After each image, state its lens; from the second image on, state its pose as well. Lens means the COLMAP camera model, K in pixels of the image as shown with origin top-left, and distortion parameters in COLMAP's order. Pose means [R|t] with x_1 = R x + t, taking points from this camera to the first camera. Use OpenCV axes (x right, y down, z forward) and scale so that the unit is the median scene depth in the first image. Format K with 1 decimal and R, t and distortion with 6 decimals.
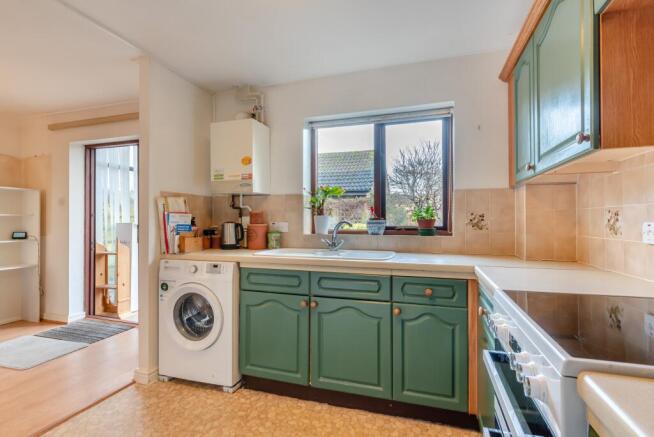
lens RADIAL K [[316.0, 0, 329.9], [0, 316.0, 217.4], [0, 0, 1]] dist [0.002046, 0.000369]
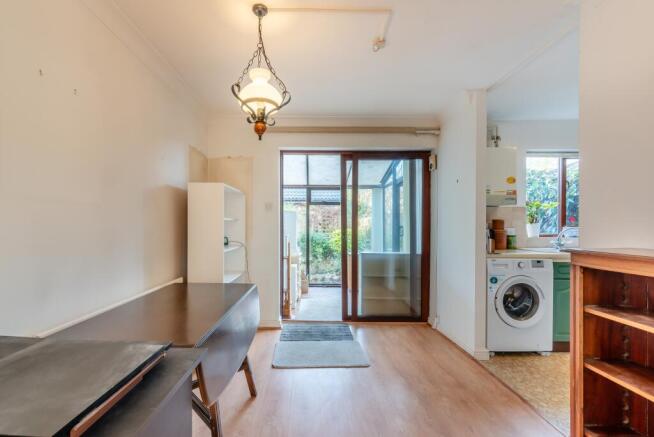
lens RADIAL K [[283.5, 0, 324.8], [0, 283.5, 228.0], [0, 0, 1]] dist [0.000194, 0.000029]
pose [[0.948028, 0.002245, 0.318180, -0.988631], [-0.008359, 0.999806, 0.017852, 0.000481], [-0.318078, -0.019583, 0.947862, 0.108366]]
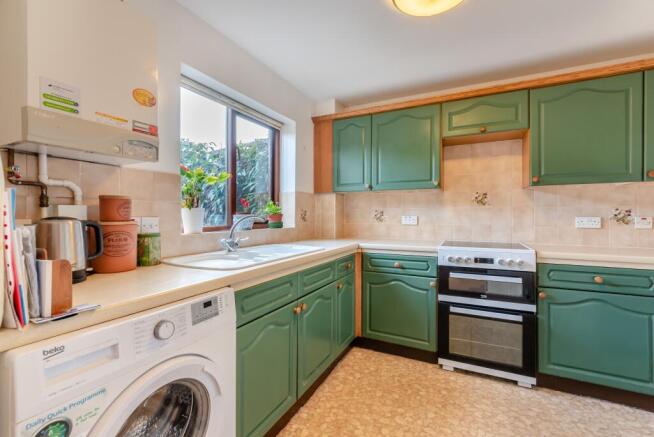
lens RADIAL K [[280.4, 0, 321.8], [0, 280.4, 215.5], [0, 0, 1]] dist [-0.000442, -0.000117]
pose [[0.176351, 0.000371, 0.984327, -0.485358], [-0.012957, 0.999914, 0.001945, 0.005756], [-0.984242, -0.013097, 0.176341, 0.465982]]
